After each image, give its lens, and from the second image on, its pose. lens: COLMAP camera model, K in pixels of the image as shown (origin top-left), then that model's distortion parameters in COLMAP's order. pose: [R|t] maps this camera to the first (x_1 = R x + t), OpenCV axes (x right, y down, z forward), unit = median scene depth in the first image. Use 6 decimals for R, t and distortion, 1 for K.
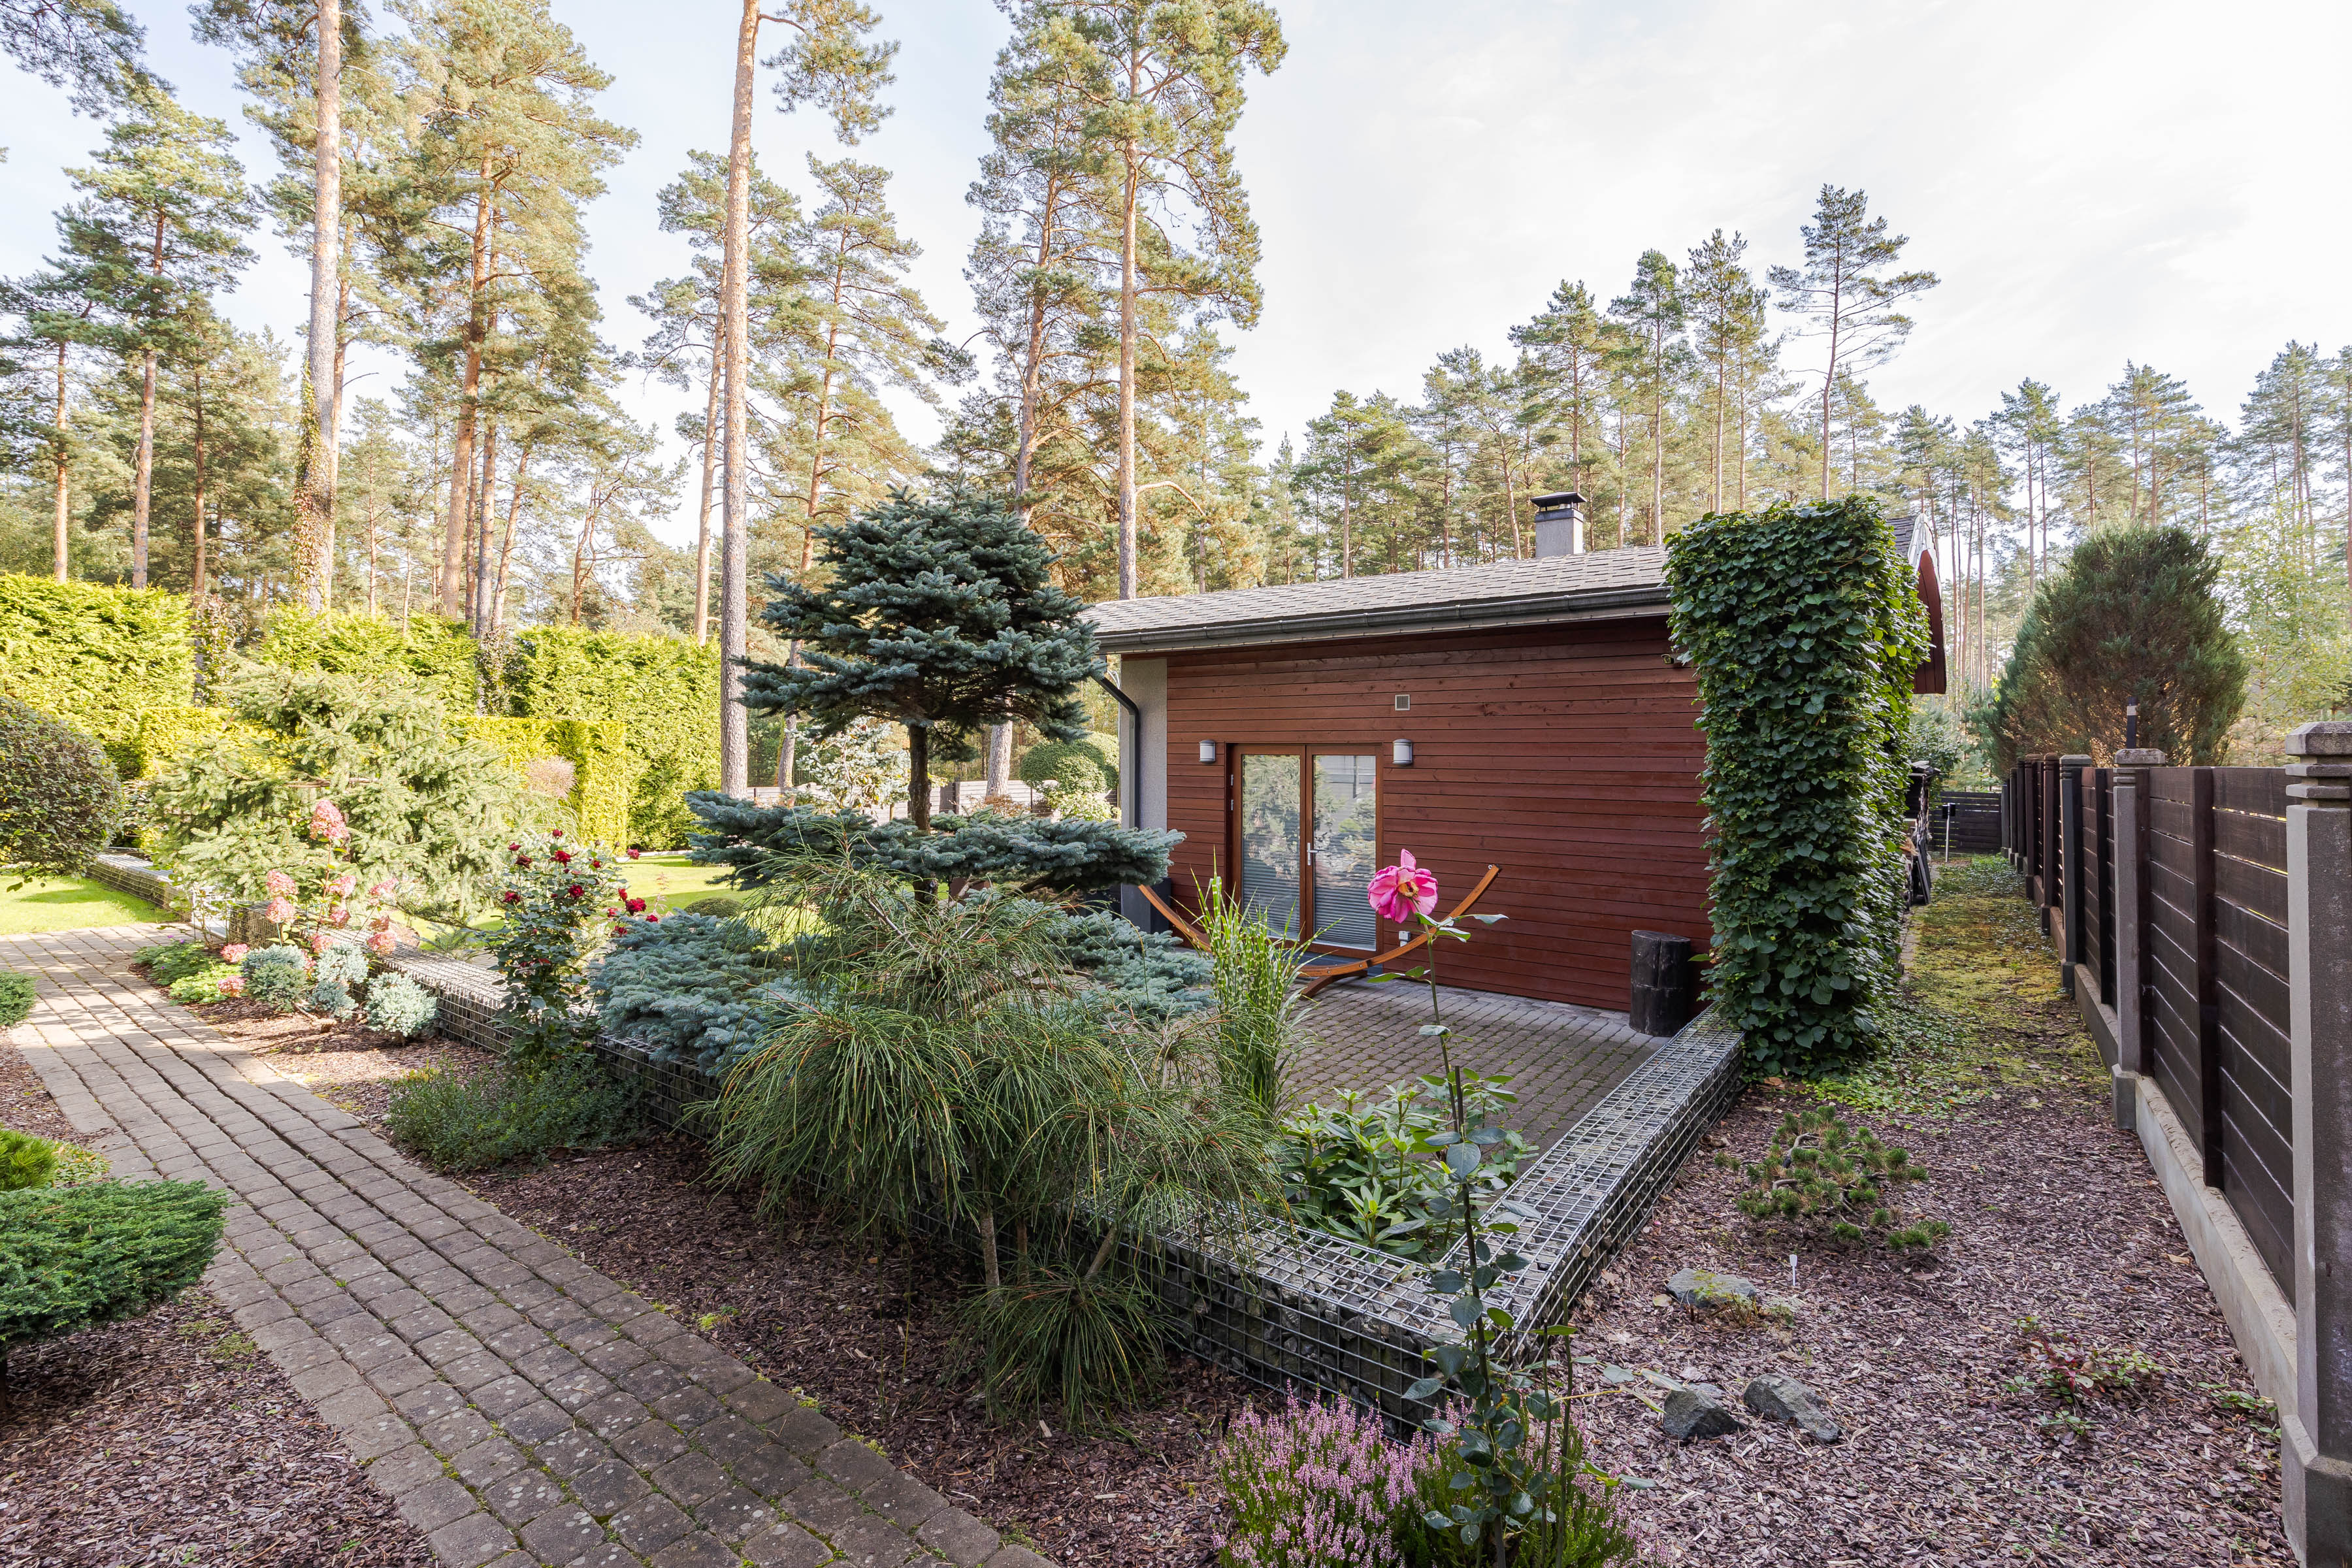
lens RADIAL K [[1026.6, 0, 1167.3], [0, 1026.6, 776.1], [0, 0, 1]] dist [-0.001717, 0.000510]
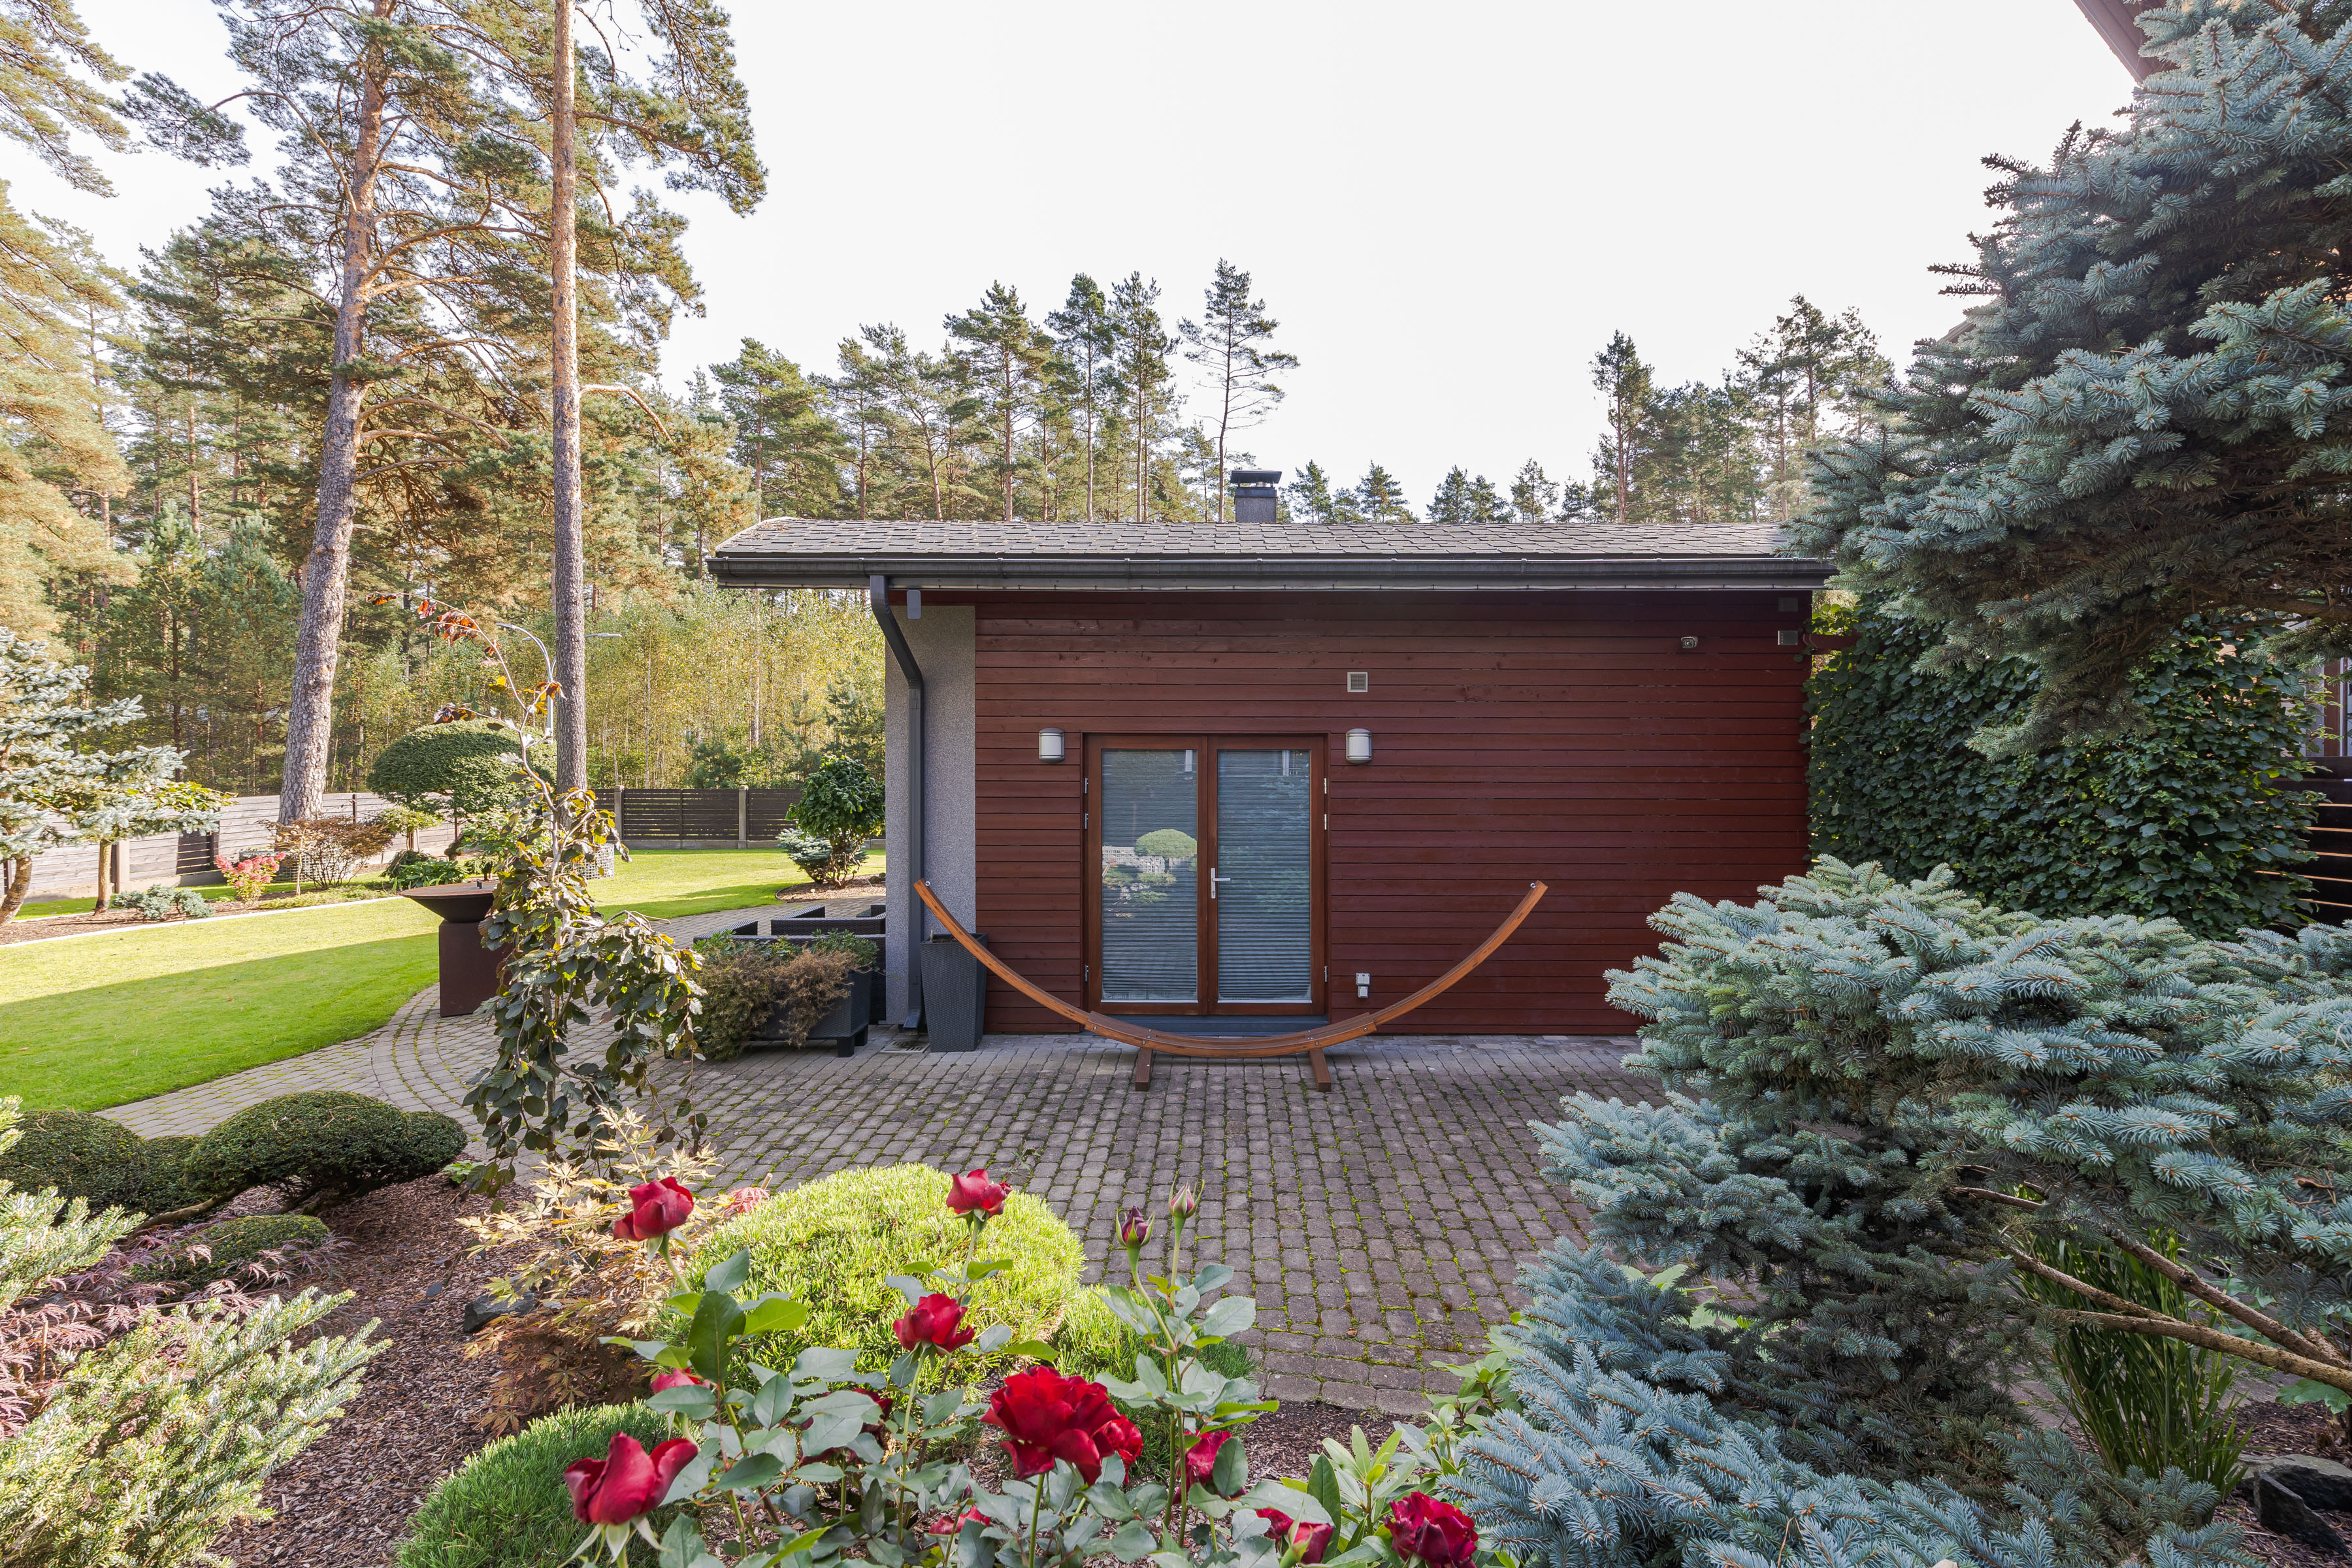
lens RADIAL K [[1026.6, 0, 1221.5], [0, 1026.6, 774.0], [0, 0, 1]] dist [-0.001717, 0.000510]
pose [[0.794301, -0.013984, 0.607364, -0.064137], [0.015528, 0.999876, 0.002715, -0.001091], [-0.607326, 0.007275, 0.794419, 0.086631]]
